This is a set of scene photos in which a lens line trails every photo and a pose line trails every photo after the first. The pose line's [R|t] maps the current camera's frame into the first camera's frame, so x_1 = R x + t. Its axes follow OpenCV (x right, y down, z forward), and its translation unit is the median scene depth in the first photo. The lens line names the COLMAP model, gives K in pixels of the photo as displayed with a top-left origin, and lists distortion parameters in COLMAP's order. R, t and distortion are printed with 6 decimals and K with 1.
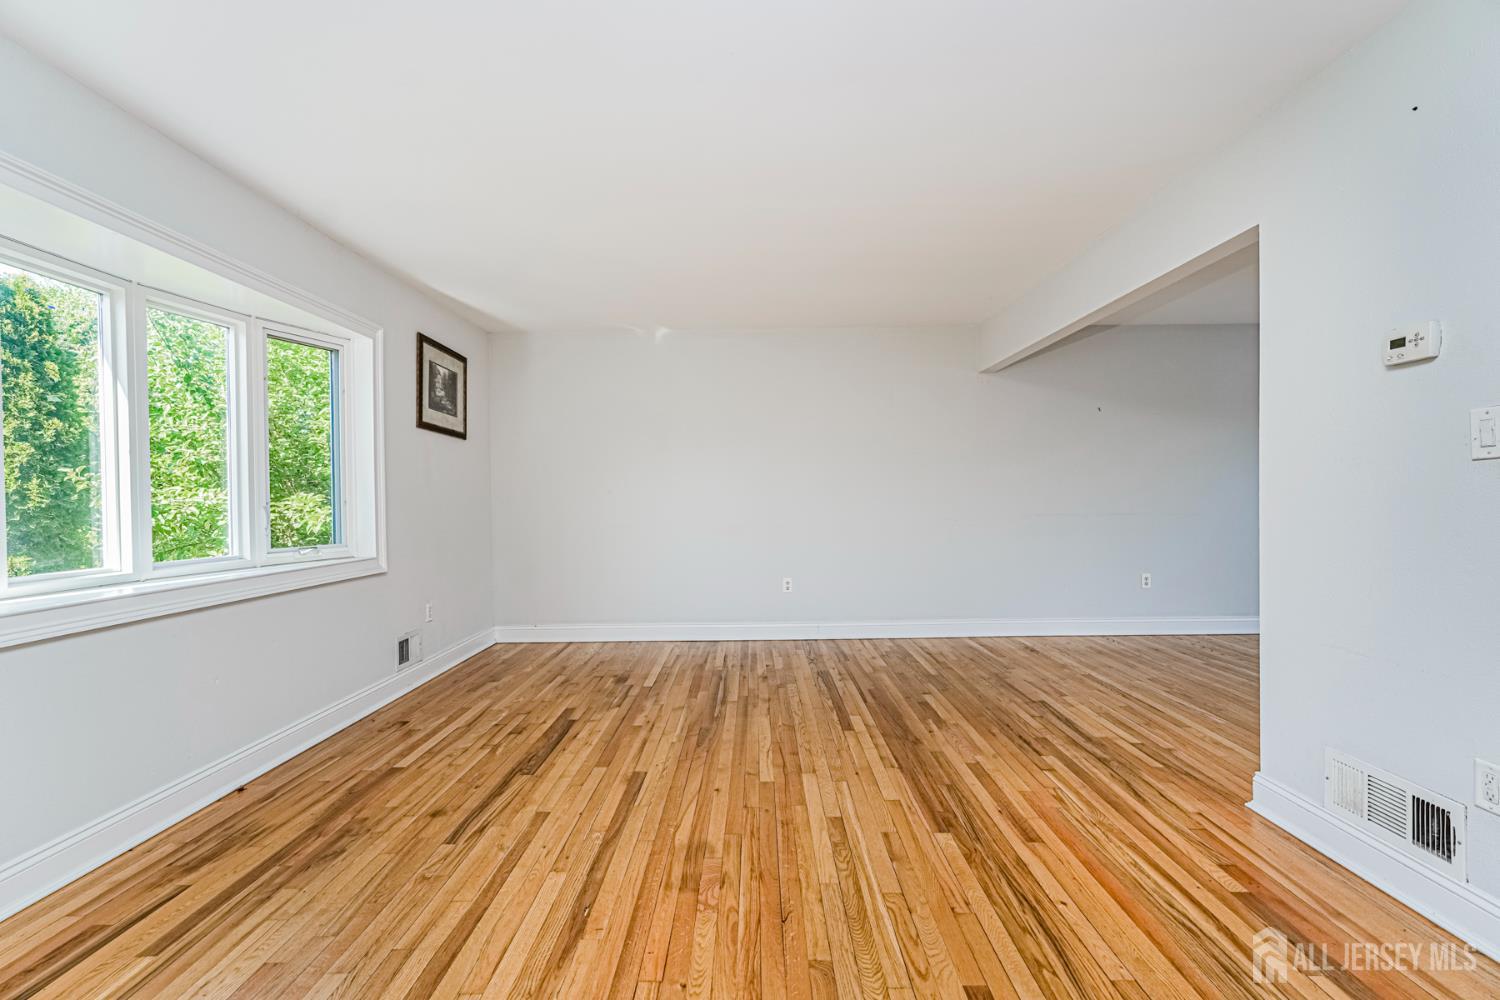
lens RADIAL K [[664.6, 0, 755.6], [0, 664.6, 501.7], [0, 0, 1]] dist [-0.015890, 0.006935]
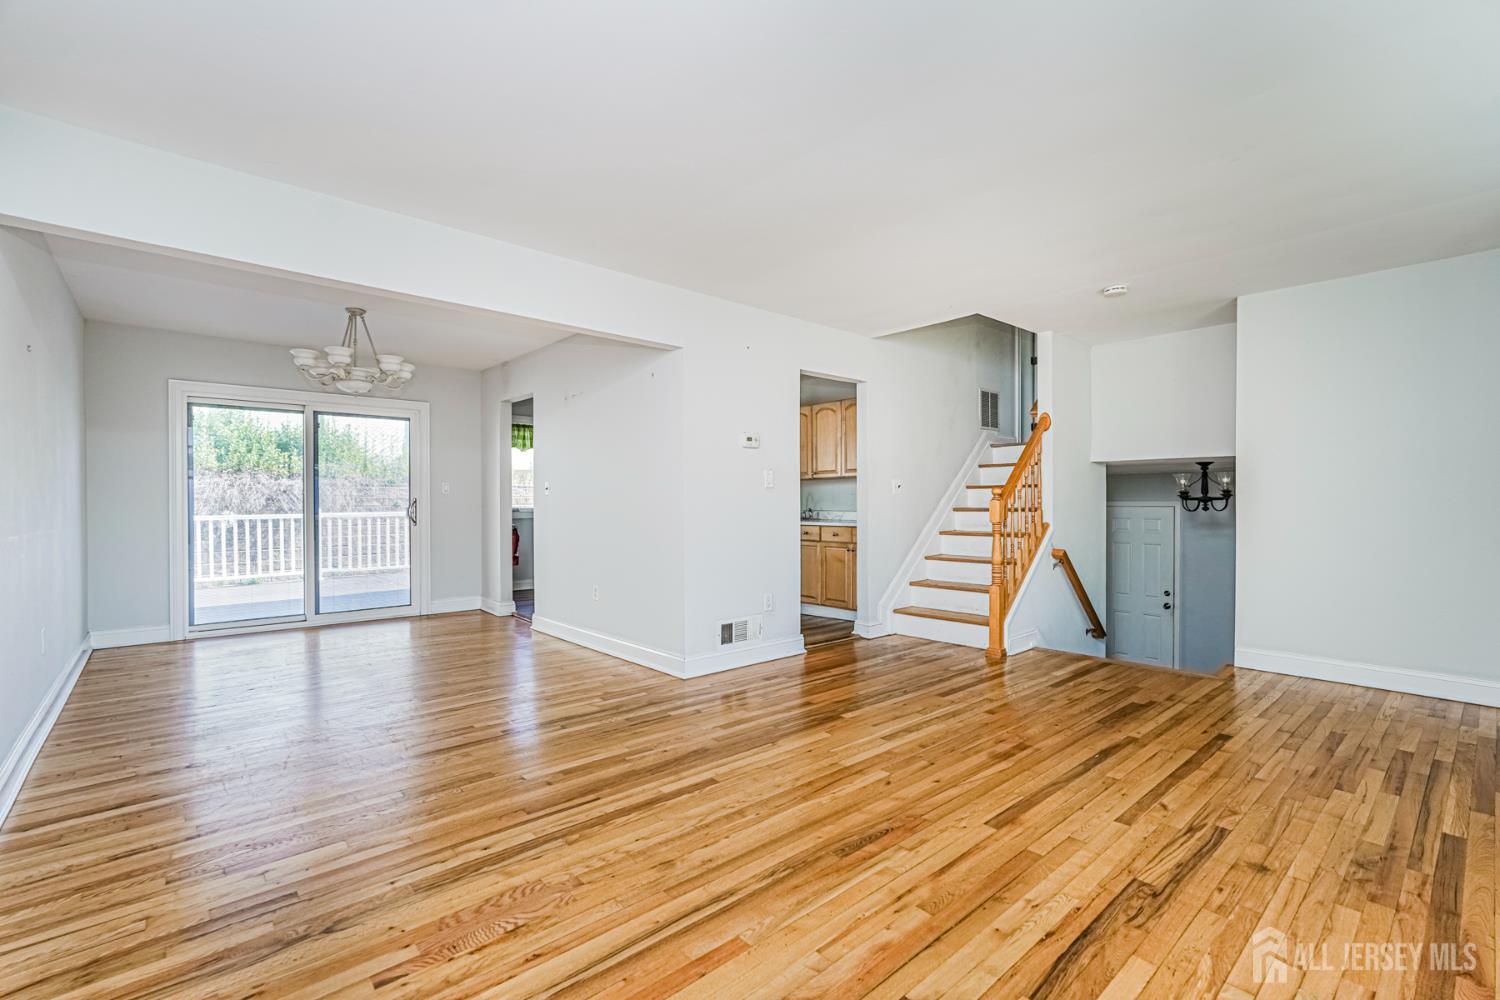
lens RADIAL K [[664.6, 0, 753.6], [0, 664.6, 504.4], [0, 0, 1]] dist [-0.015890, 0.006935]
pose [[-0.666422, 0.010216, 0.745505, -0.617325], [0.012374, 0.999920, -0.002641, 0.008268], [-0.745472, 0.007465, -0.666495, 1.837673]]
